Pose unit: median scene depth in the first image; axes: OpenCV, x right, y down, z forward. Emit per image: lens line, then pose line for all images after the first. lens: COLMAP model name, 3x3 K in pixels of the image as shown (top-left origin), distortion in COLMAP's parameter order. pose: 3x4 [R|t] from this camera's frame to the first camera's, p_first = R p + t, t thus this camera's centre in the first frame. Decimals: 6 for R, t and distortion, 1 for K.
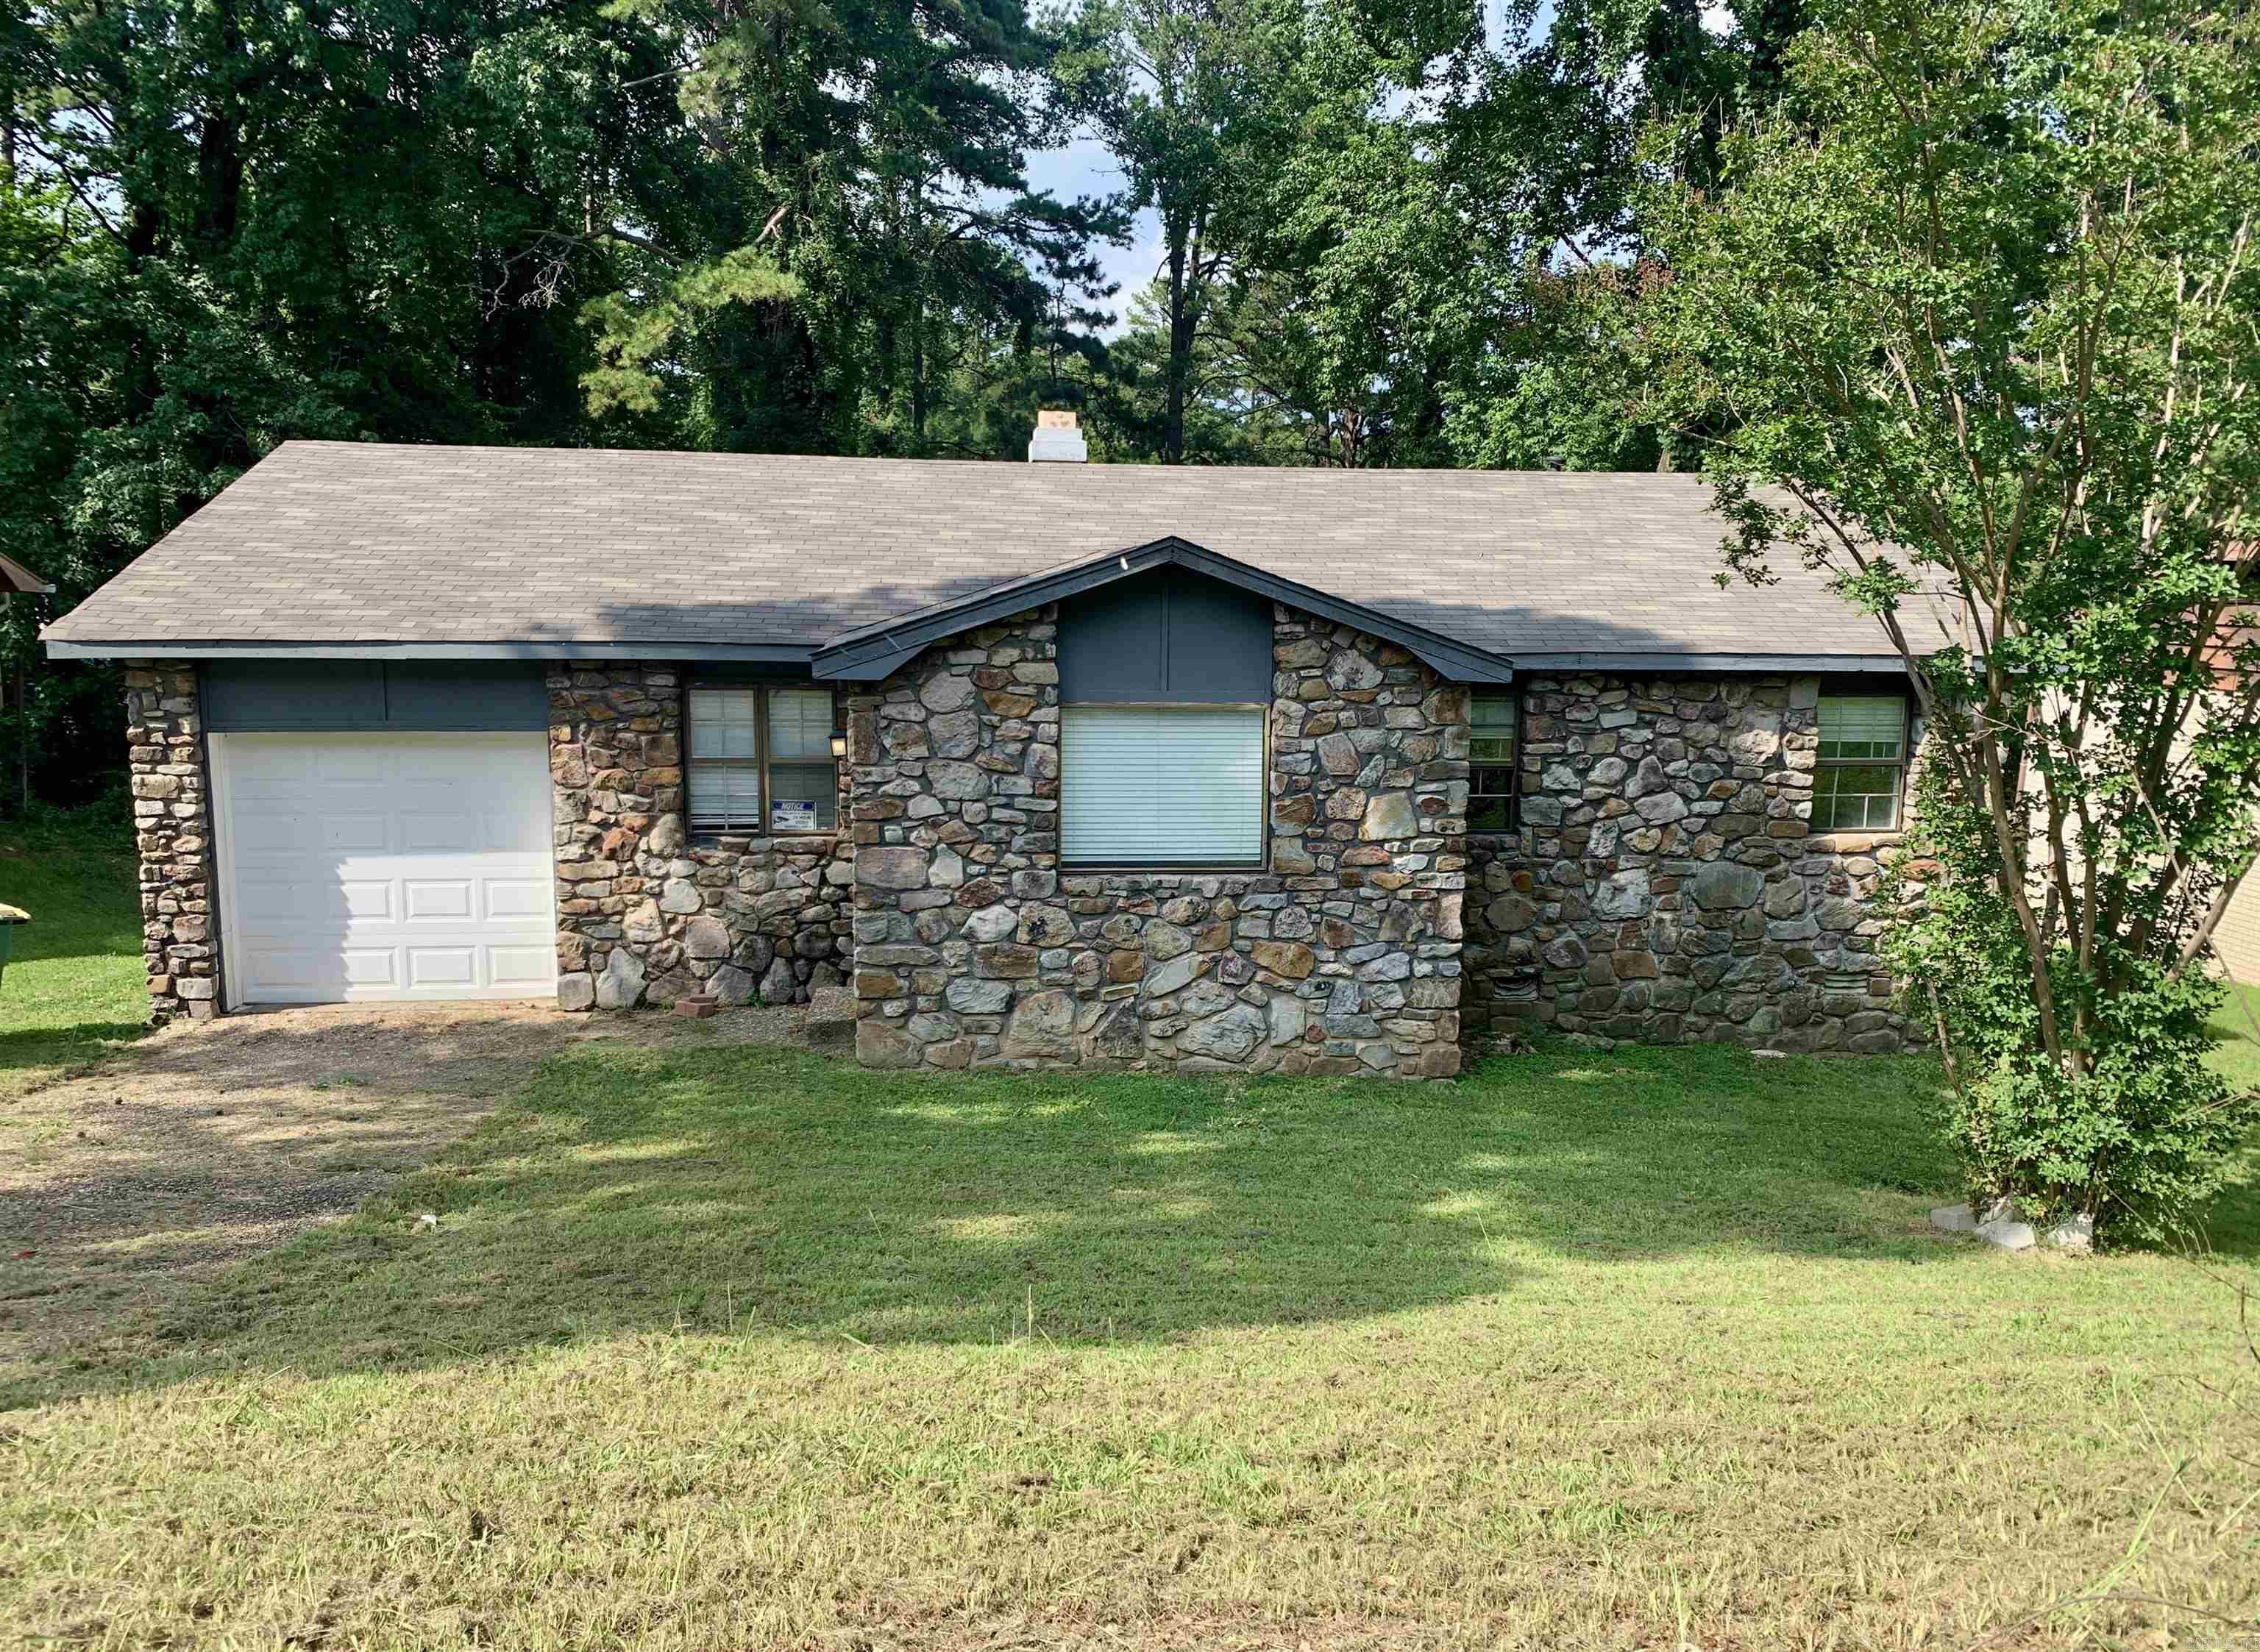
lens RADIAL K [[1889.1, 0, 1132.8], [0, 1889.1, 897.9], [0, 0, 1]] dist [0.080082, -0.165343]
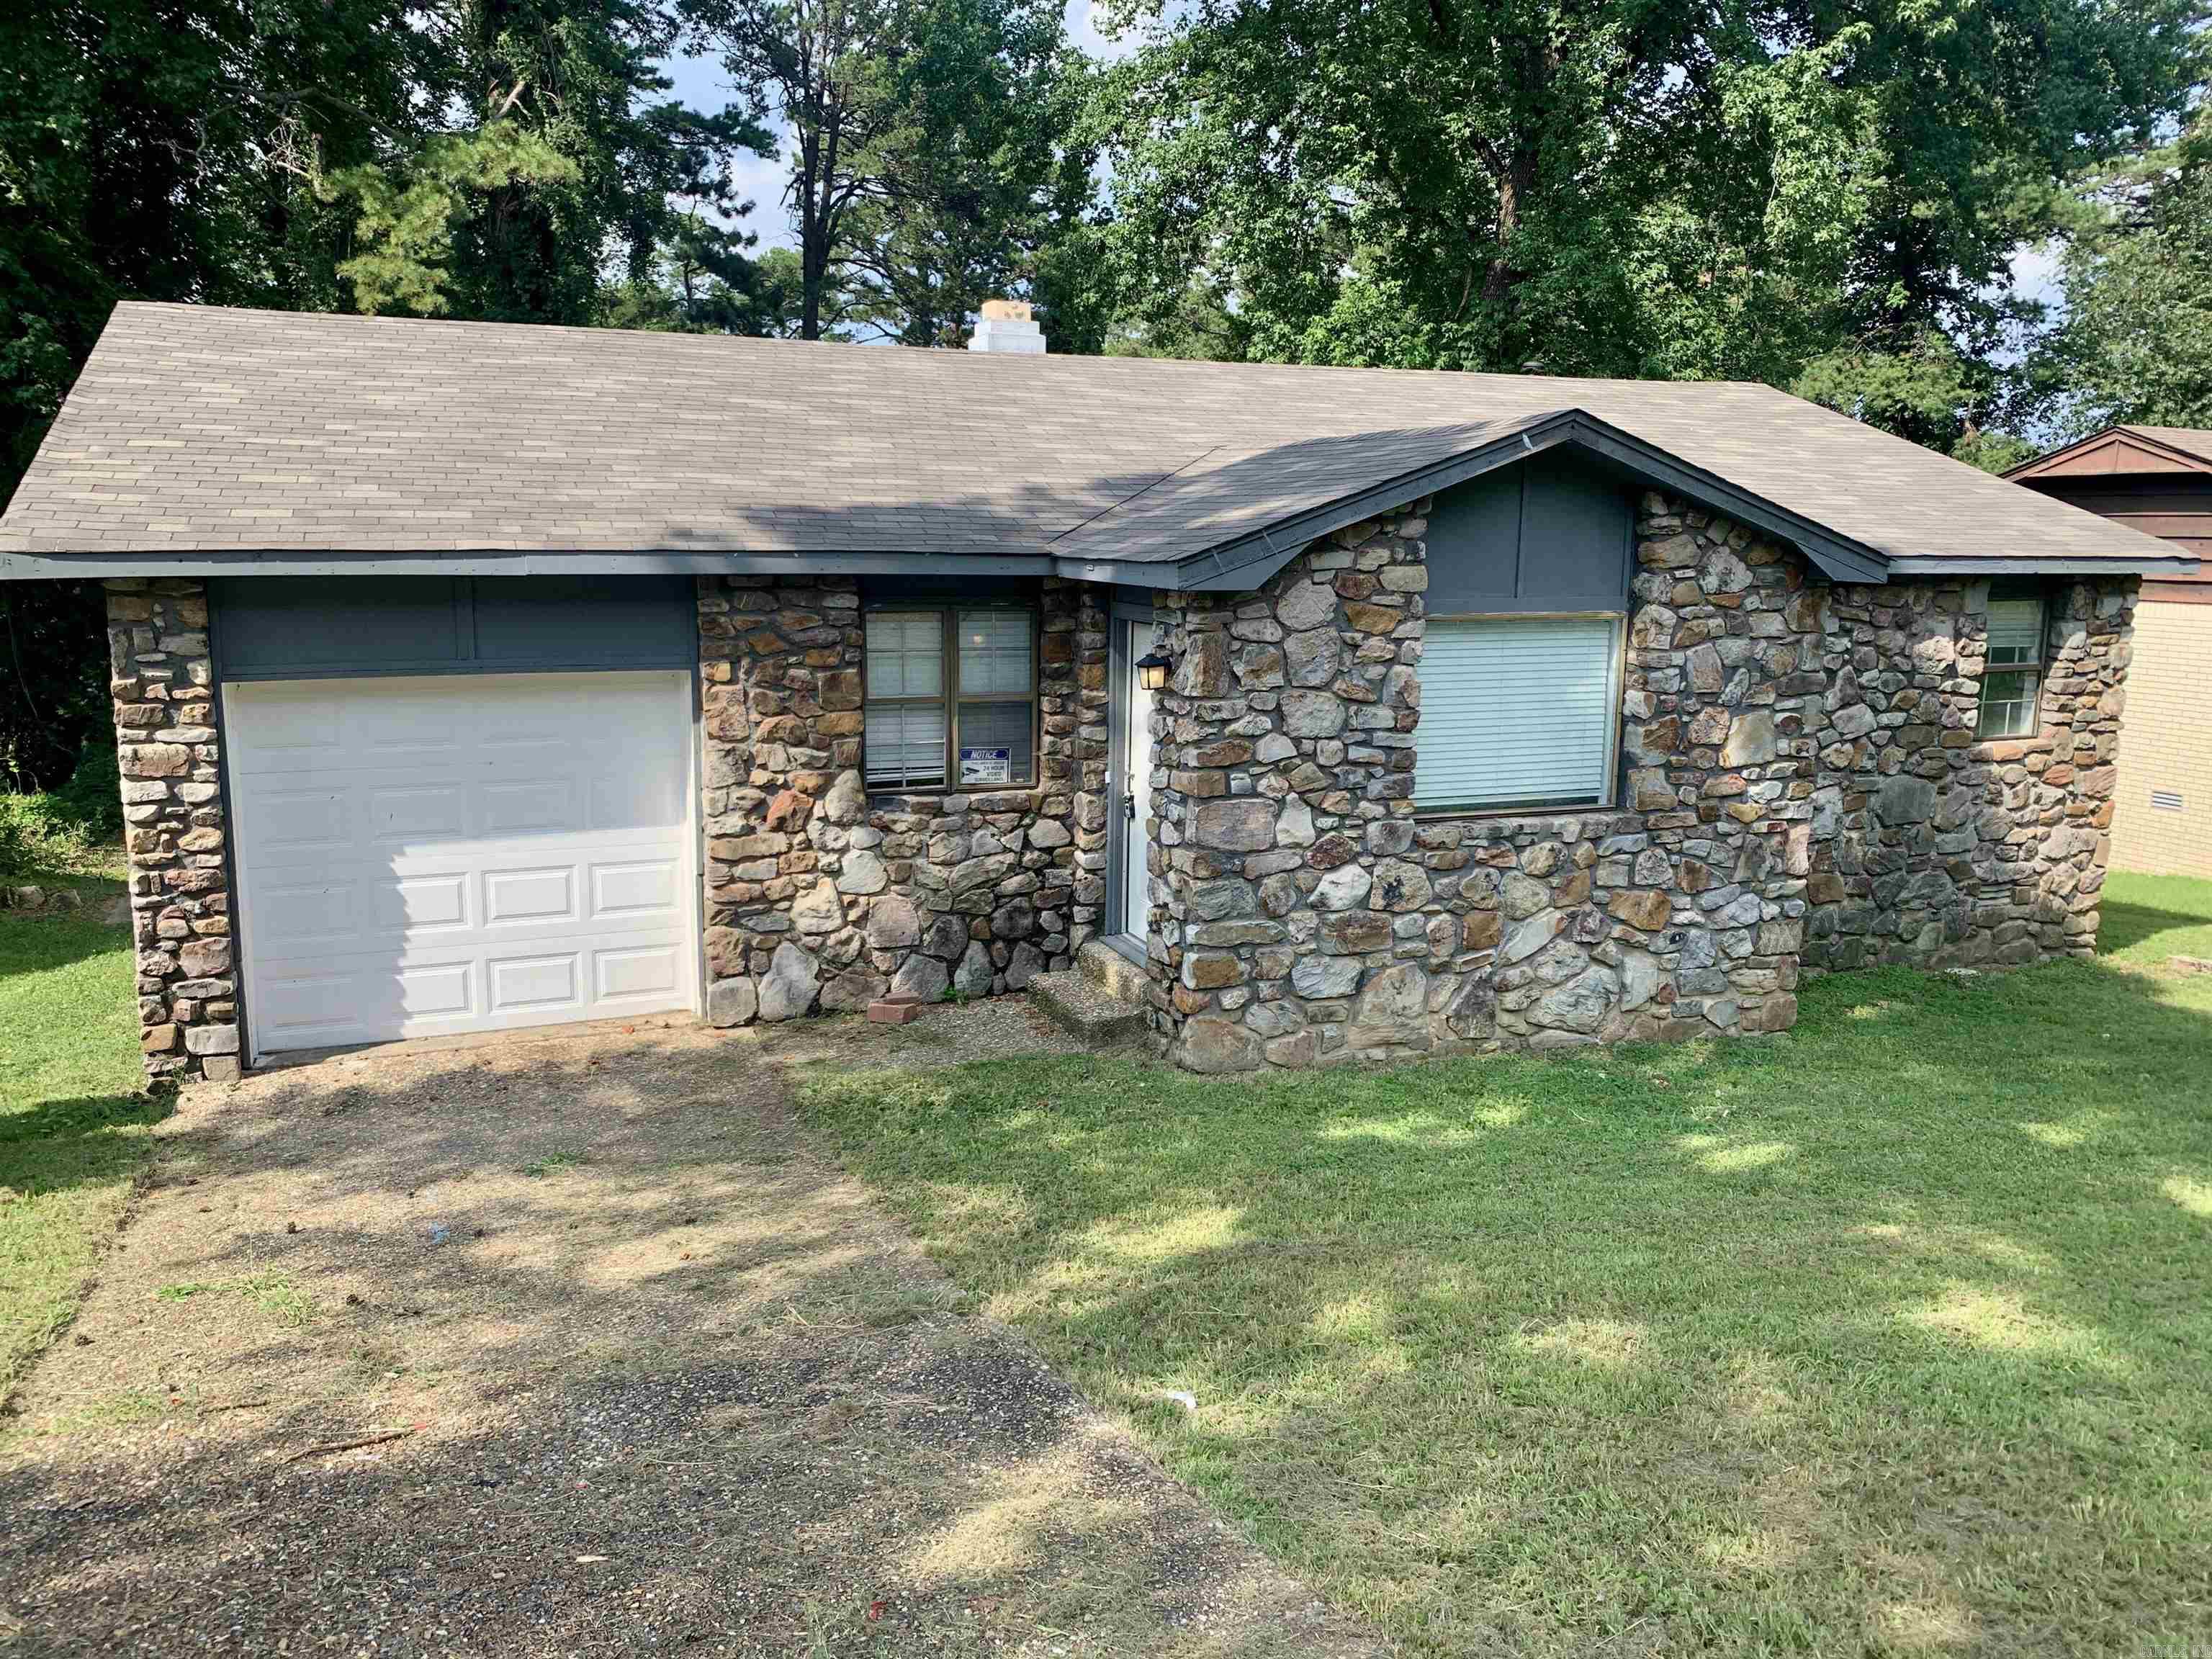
lens RADIAL K [[1725.2, 0, 1106.0], [0, 1725.2, 829.5], [0, 0, 1]] dist [0.101273, -0.176146]
pose [[0.965545, -0.049087, 0.255567, -0.338227], [0.047949, 0.998793, 0.010688, -0.022828], [-0.255783, 0.001934, 0.966732, 0.283089]]
